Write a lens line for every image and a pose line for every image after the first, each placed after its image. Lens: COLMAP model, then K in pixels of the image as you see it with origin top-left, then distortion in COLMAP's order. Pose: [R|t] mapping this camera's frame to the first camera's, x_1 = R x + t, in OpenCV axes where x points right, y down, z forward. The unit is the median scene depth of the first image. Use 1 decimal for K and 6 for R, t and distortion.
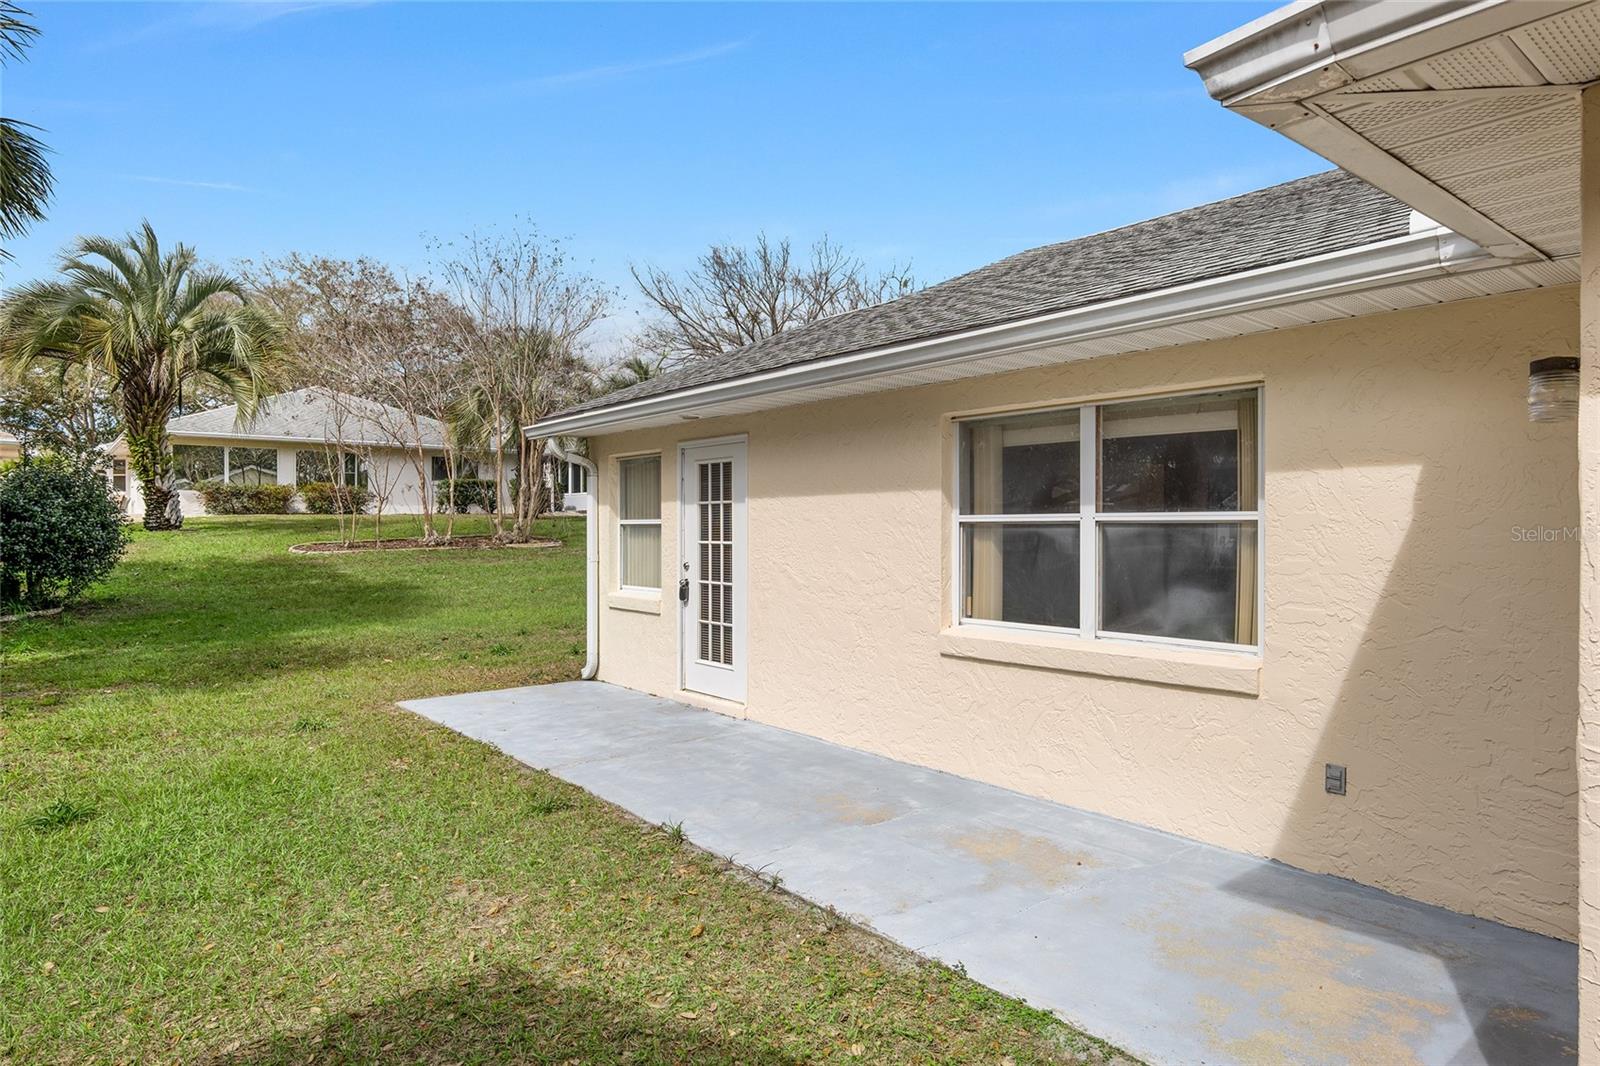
lens RADIAL K [[927.9, 0, 761.9], [0, 927.9, 537.0], [0, 0, 1]] dist [0.003938, 0.000802]
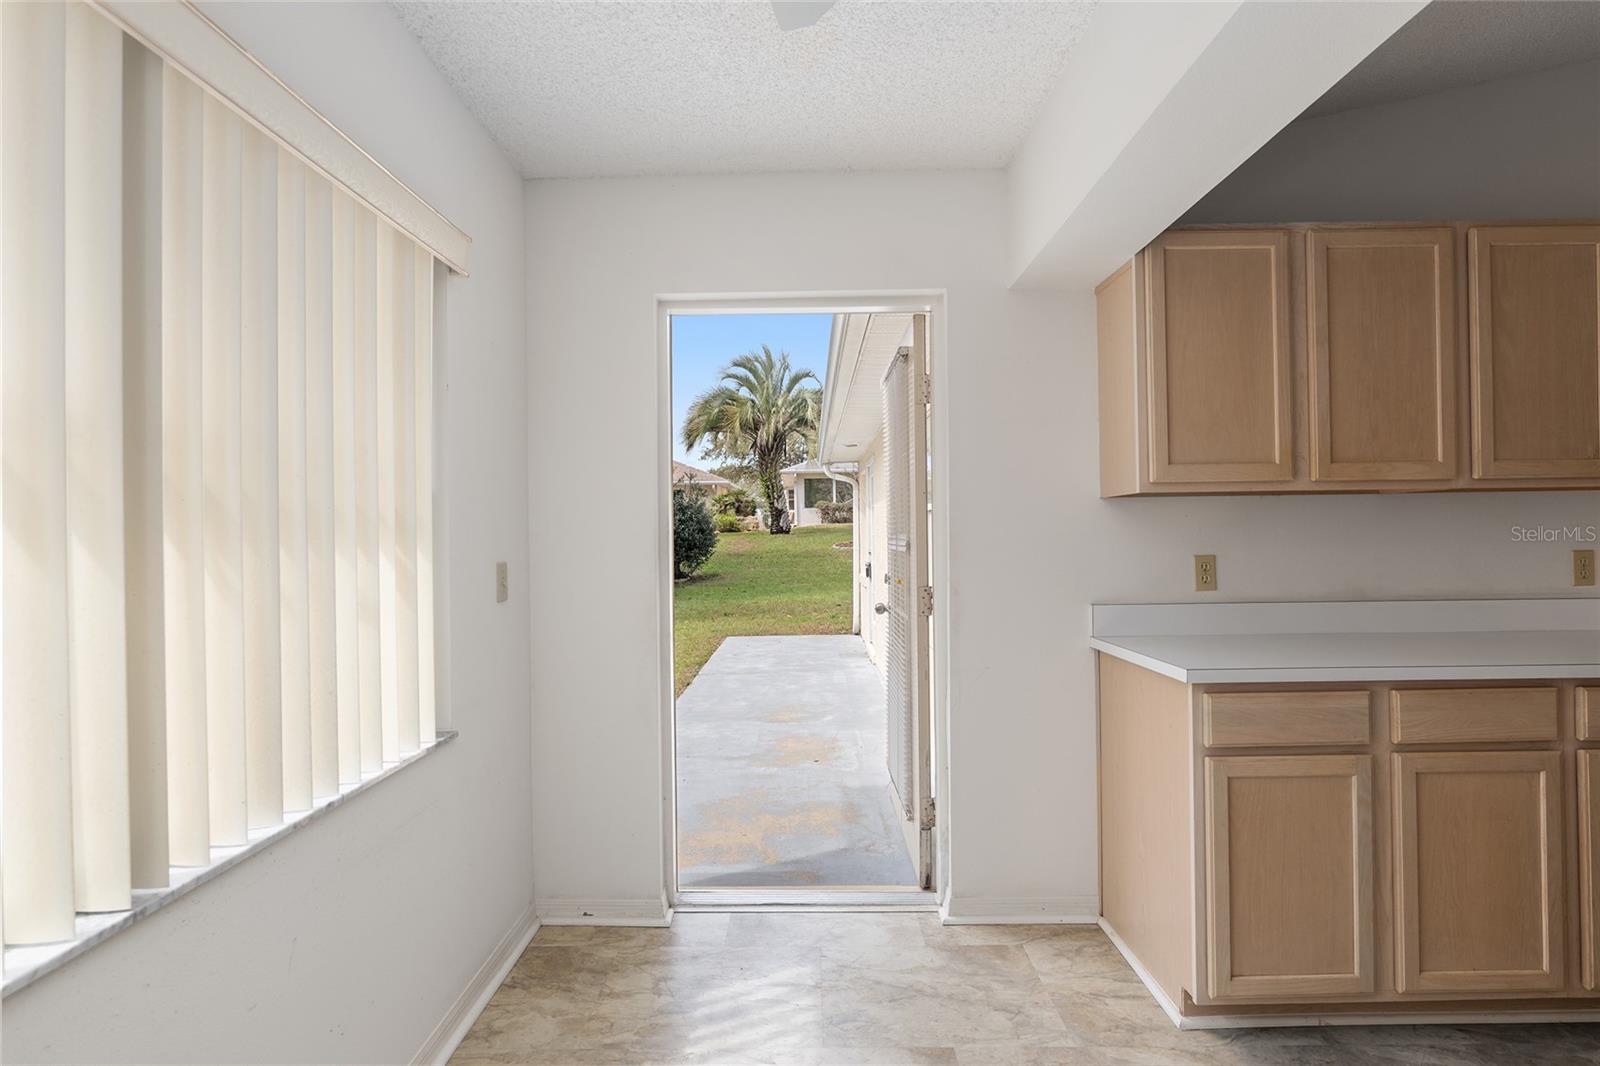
lens RADIAL K [[763.1, 0, 800.0], [0, 763.1, 533.0], [0, 0, 1]] dist [-0.019315, 0.000837]
pose [[0.773275, -0.013075, -0.633936, 0.259933], [0.007616, 0.999907, -0.011333, 0.007346], [0.634026, 0.003936, 0.773302, 0.029287]]
